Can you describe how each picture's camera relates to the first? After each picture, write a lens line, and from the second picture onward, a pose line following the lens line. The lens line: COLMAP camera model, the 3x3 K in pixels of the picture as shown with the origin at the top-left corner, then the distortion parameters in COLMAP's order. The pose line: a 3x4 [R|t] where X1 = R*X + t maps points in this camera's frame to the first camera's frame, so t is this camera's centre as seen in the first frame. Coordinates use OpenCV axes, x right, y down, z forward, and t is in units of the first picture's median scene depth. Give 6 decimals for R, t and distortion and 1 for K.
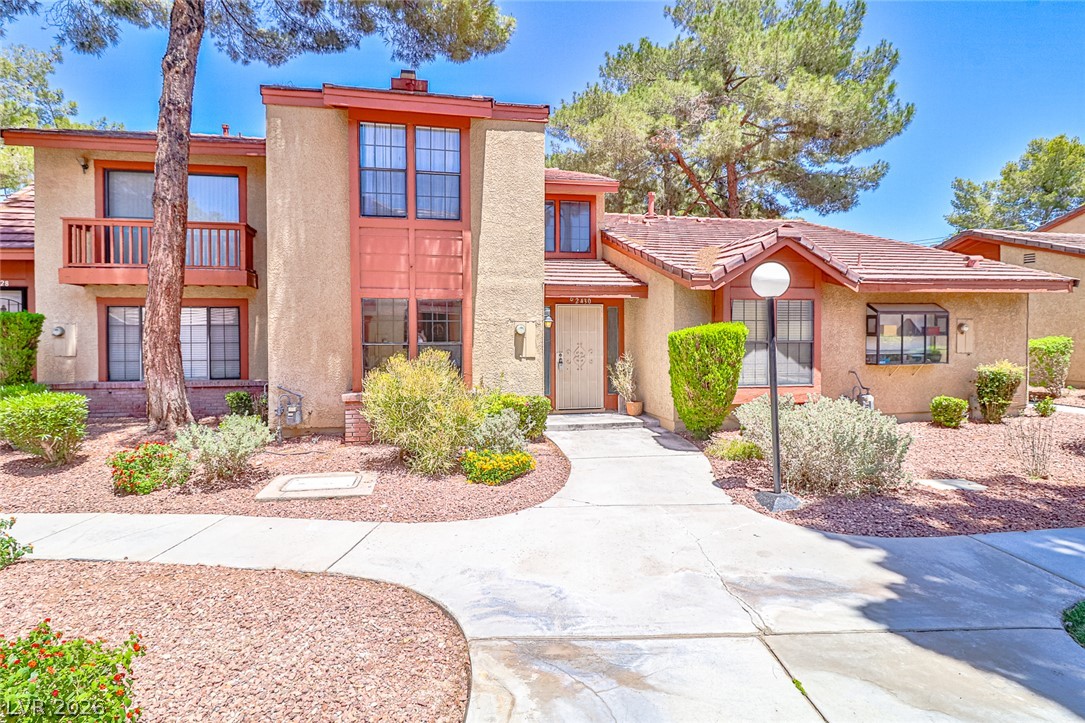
lens RADIAL K [[571.8, 0, 531.2], [0, 571.8, 339.9], [0, 0, 1]] dist [0.003503, -0.016118]
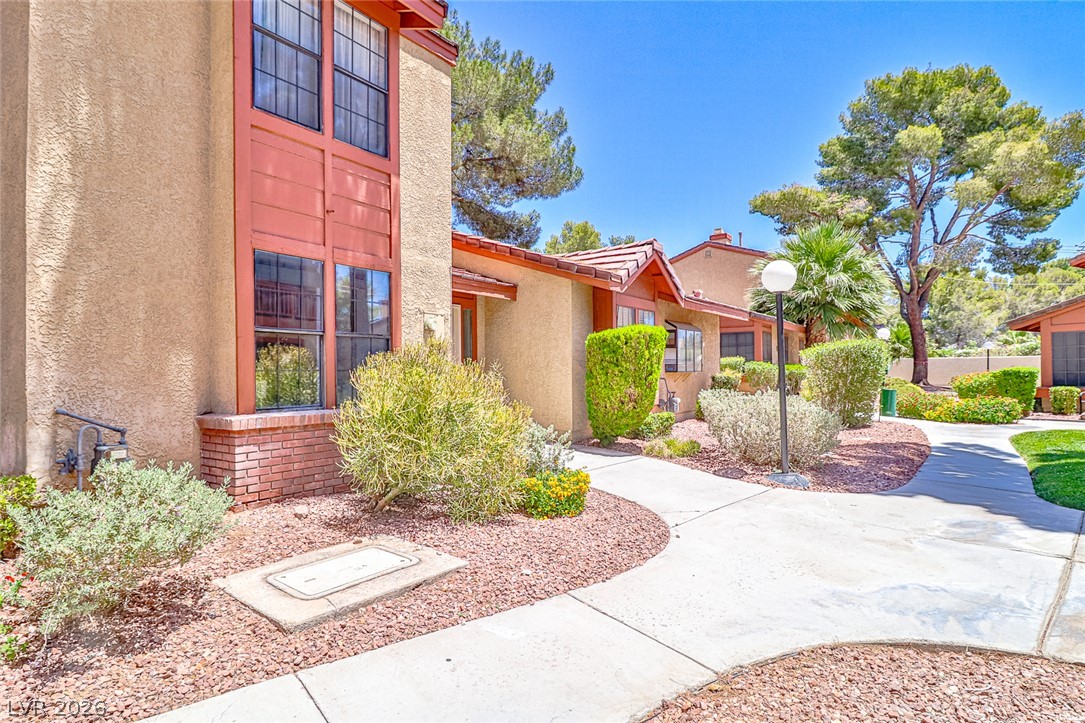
lens RADIAL K [[571.8, 0, 545.5], [0, 571.8, 373.4], [0, 0, 1]] dist [0.003503, -0.016118]
pose [[0.734542, -0.008691, 0.678508, -0.443485], [0.015621, 0.999870, -0.004104, 0.054268], [-0.678384, 0.013613, 0.734581, 0.355374]]
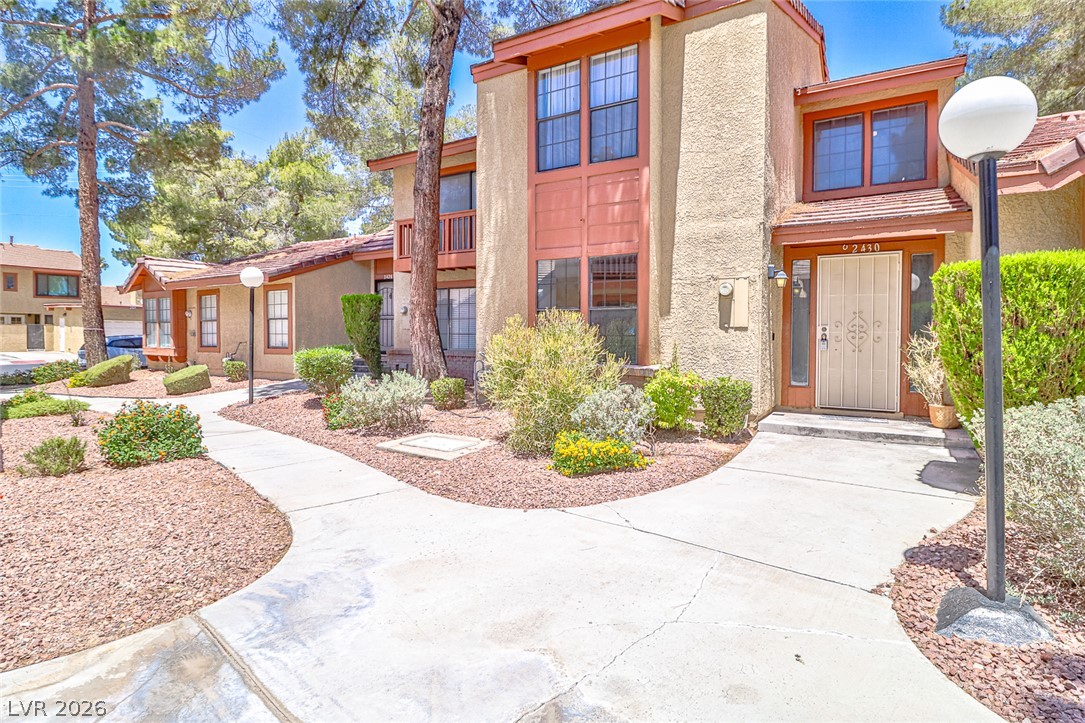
lens RADIAL K [[571.8, 0, 550.7], [0, 571.8, 346.0], [0, 0, 1]] dist [0.003503, -0.016118]
pose [[0.721413, 0.018580, -0.692256, 0.332323], [-0.014322, 0.999827, 0.011910, 0.049610], [0.692357, 0.001322, 0.721554, 0.307620]]
